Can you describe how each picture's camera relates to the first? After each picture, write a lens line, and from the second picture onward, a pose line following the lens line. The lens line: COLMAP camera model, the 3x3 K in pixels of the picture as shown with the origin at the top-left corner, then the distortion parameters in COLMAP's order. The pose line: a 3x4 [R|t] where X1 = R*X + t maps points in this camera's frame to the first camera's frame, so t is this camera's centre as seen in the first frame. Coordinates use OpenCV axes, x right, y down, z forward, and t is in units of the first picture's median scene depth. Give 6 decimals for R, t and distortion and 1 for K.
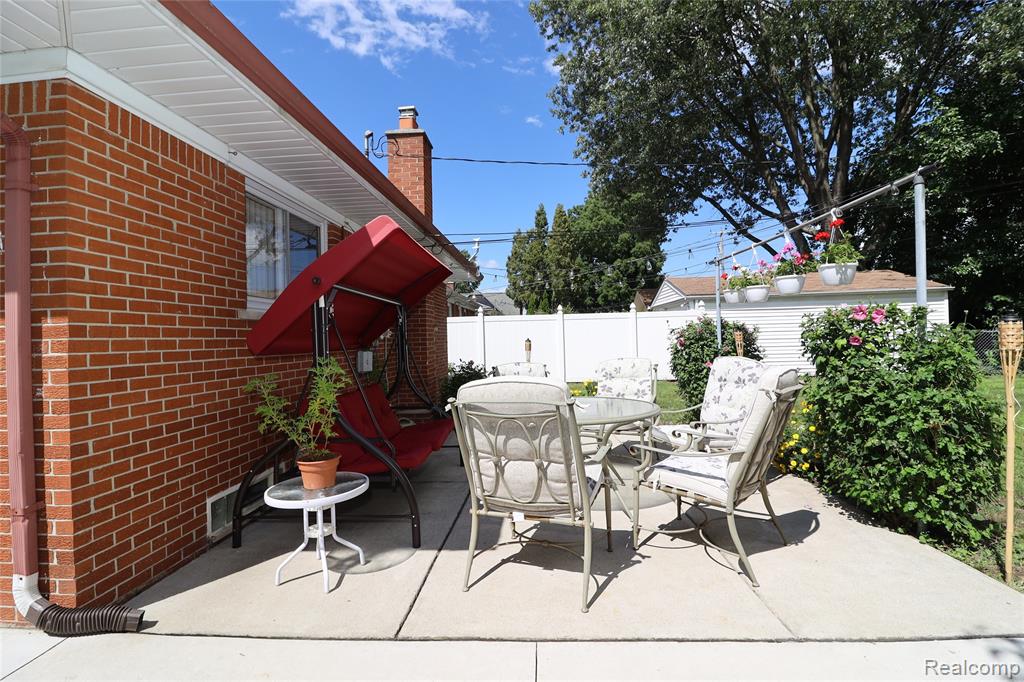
lens RADIAL K [[471.0, 0, 511.1], [0, 471.0, 337.7], [0, 0, 1]] dist [-0.000924, -0.002007]
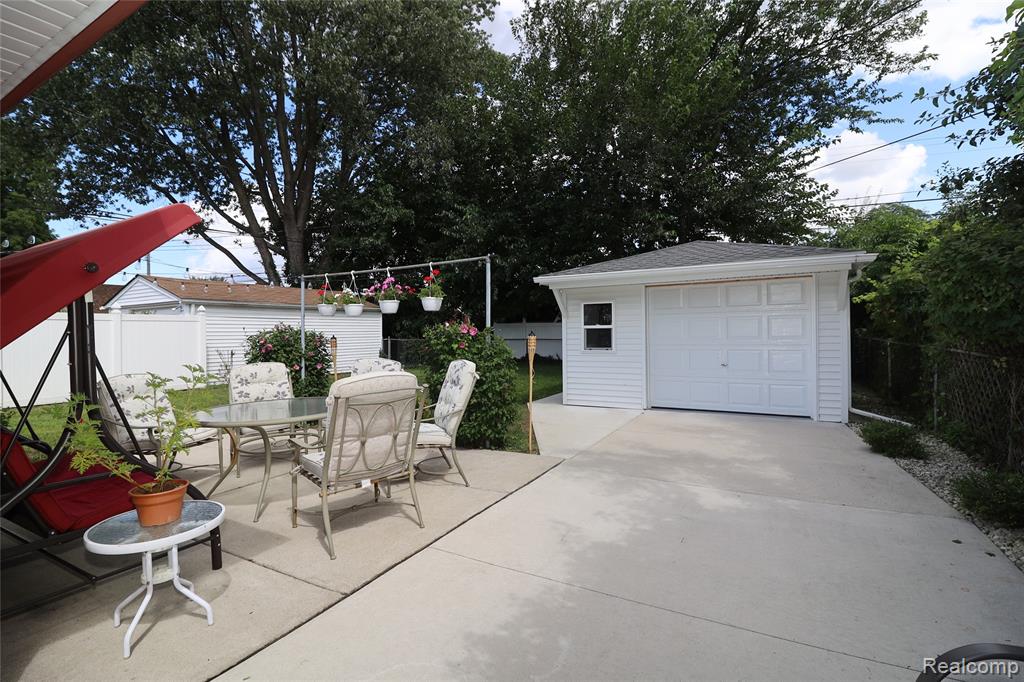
lens RADIAL K [[471.0, 0, 512.3], [0, 471.0, 337.0], [0, 0, 1]] dist [-0.000924, -0.002007]
pose [[0.442954, 0.013605, 0.896441, -0.820238], [0.002086, 0.999867, -0.016205, 0.005812], [-0.896542, 0.009048, 0.442866, 0.067964]]
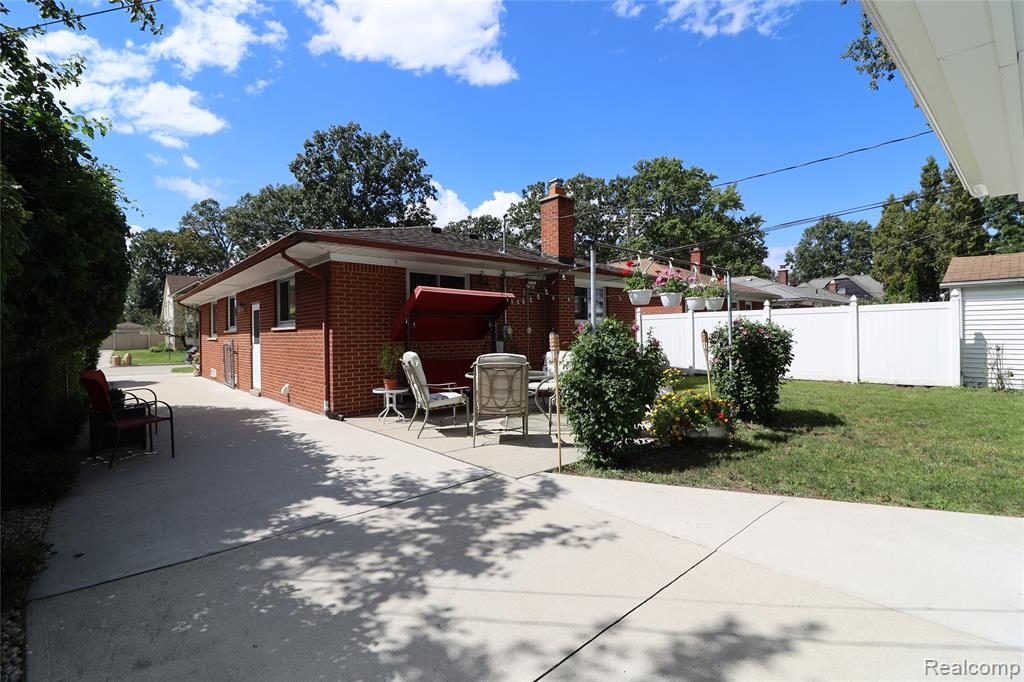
lens RADIAL K [[471.0, 0, 513.2], [0, 471.0, 337.5], [0, 0, 1]] dist [-0.000924, -0.002007]
pose [[0.715645, 0.017454, -0.698246, 2.032196], [-0.003371, 0.999762, 0.021535, -0.051046], [0.698456, -0.013058, 0.715534, -0.468400]]
